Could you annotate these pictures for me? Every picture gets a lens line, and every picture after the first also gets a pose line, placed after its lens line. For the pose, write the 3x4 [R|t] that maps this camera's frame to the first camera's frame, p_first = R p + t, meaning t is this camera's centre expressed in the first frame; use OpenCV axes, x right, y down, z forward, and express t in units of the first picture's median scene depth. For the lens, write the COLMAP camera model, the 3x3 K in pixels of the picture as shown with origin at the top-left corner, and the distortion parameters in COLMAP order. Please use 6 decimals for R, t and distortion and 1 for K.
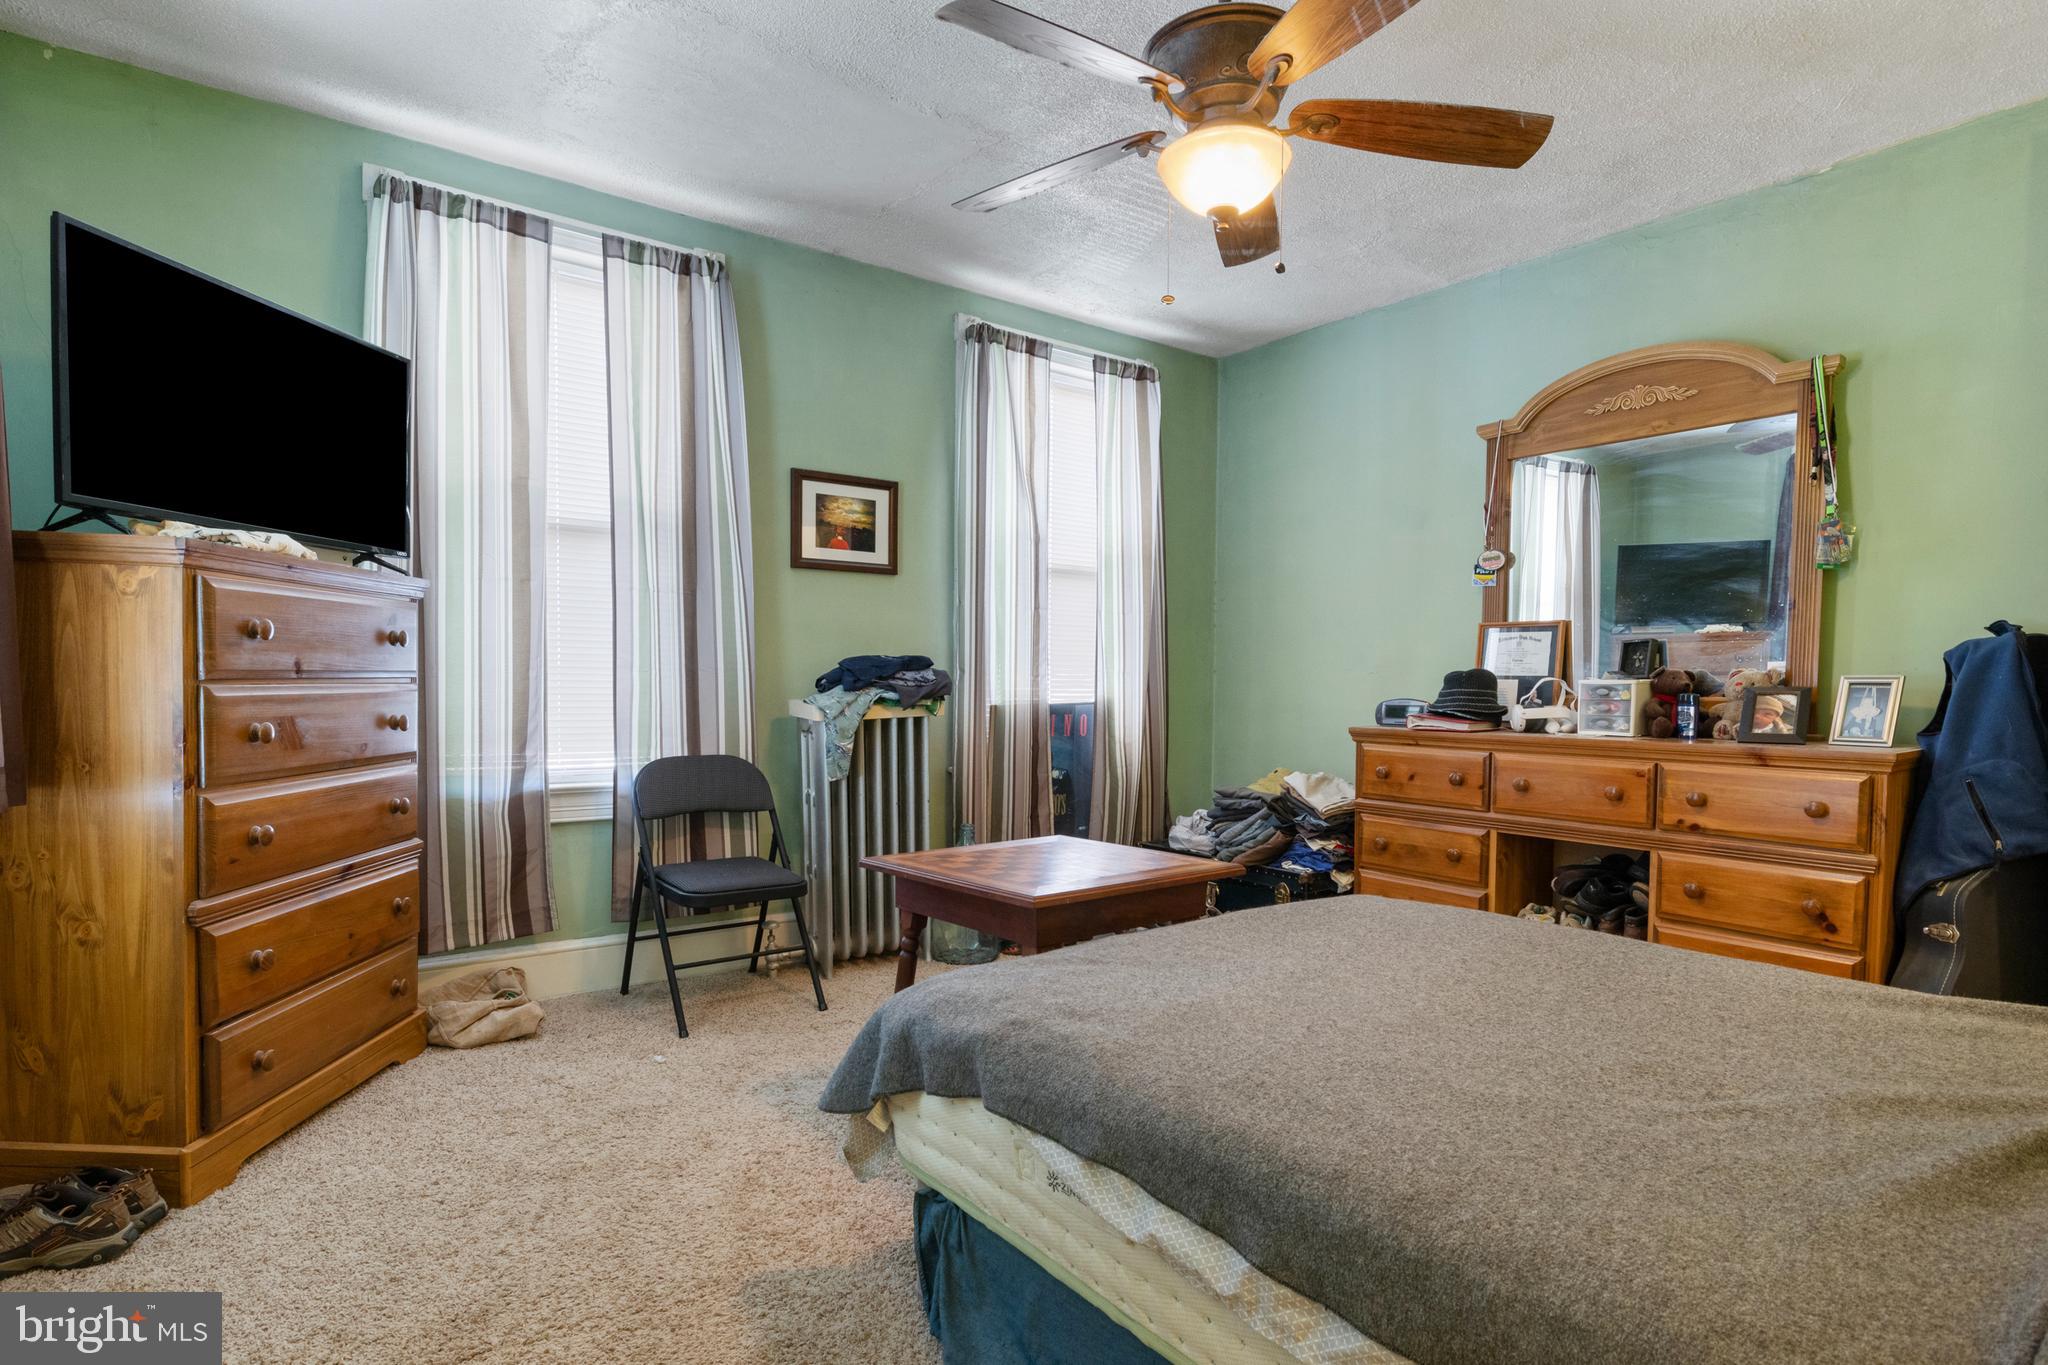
lens RADIAL K [[1145.7, 0, 1031.5], [0, 1145.7, 724.1], [0, 0, 1]] dist [0.027854, 0.000754]
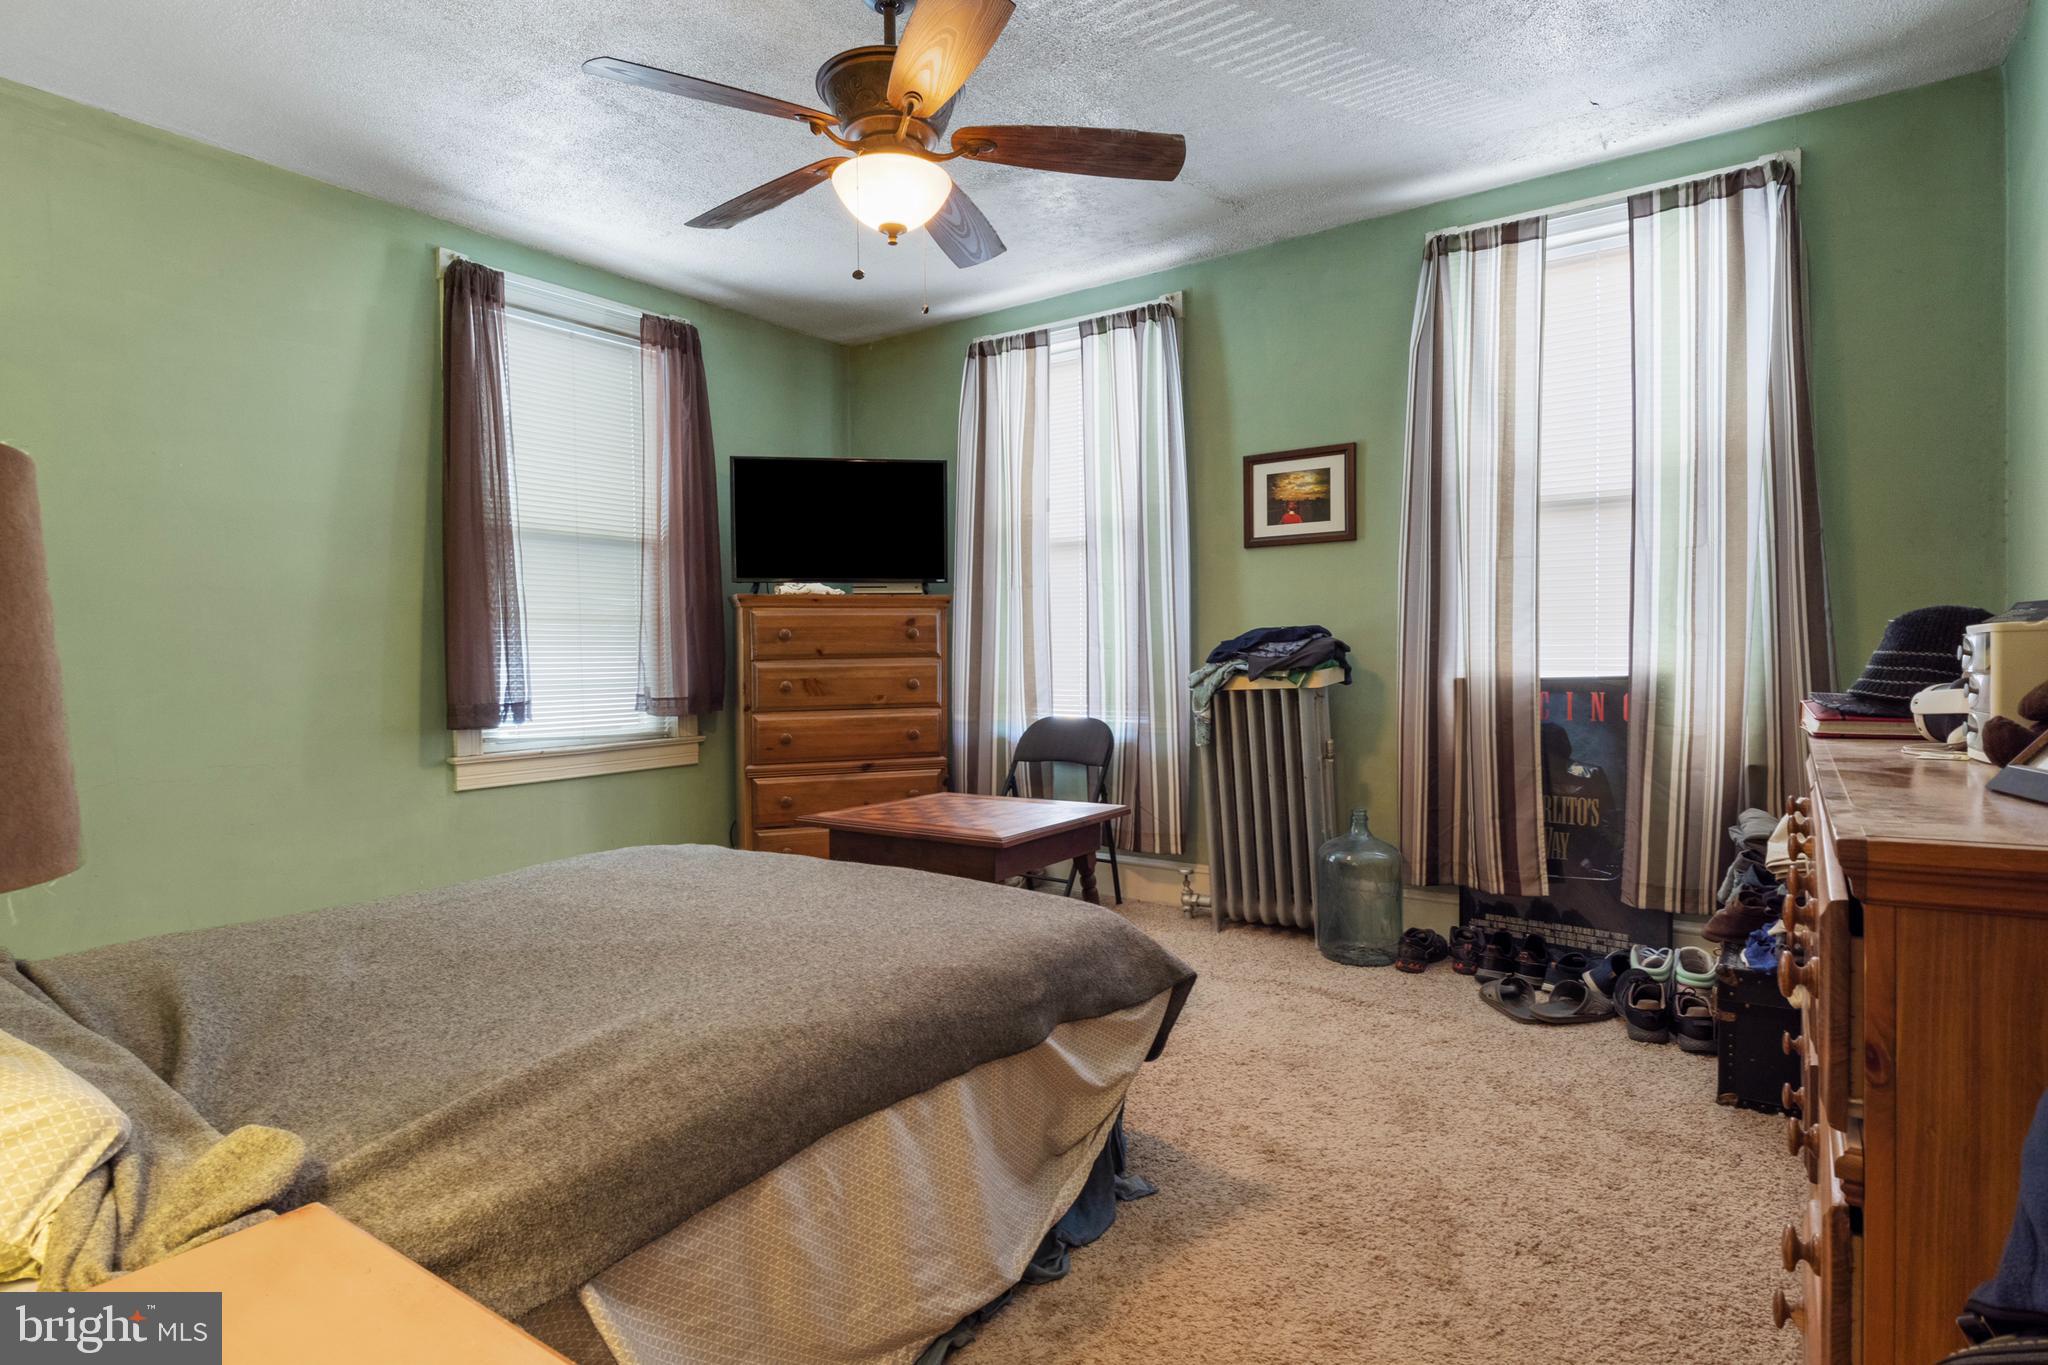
lens RADIAL K [[1061.3, 0, 1024.0], [0, 1061.3, 682.5], [0, 0, 1]] dist [0.002182, 0.001201]
pose [[0.276456, 0.011732, -0.960955, 0.712557], [-0.026404, 0.999641, 0.004608, -0.010265], [0.960664, 0.024099, 0.276666, 0.544325]]
